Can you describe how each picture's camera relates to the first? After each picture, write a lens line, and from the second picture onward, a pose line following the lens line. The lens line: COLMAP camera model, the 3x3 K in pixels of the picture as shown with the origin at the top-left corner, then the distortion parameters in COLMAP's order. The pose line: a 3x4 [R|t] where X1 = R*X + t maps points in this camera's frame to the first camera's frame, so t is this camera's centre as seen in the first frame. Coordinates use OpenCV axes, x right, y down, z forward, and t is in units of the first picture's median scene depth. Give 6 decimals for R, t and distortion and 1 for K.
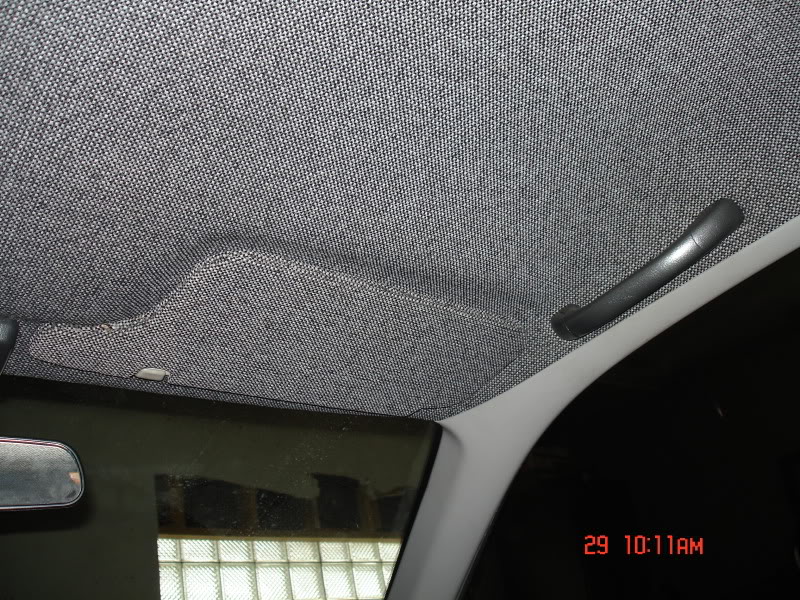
lens RADIAL K [[902.0, 0, 400.0], [0, 902.0, 300.0], [0, 0, 1]] dist [-0.076171, -0.103205]
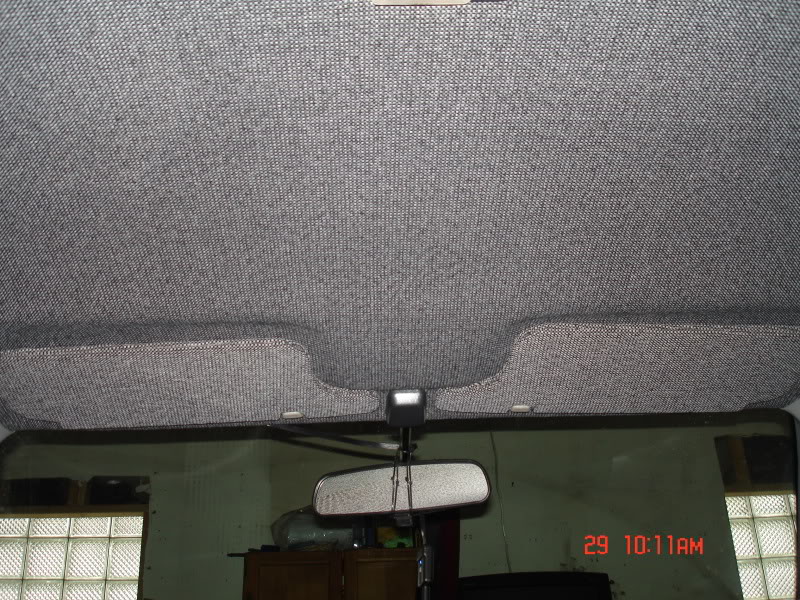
lens RADIAL K [[899.2, 0, 400.0], [0, 899.2, 300.0], [0, 0, 1]] dist [-0.079654, -0.025156]
pose [[0.787794, -0.162762, -0.594044, 0.537509], [0.191078, 0.981452, -0.015509, -0.122378], [0.585550, -0.101291, 0.804283, -0.303385]]
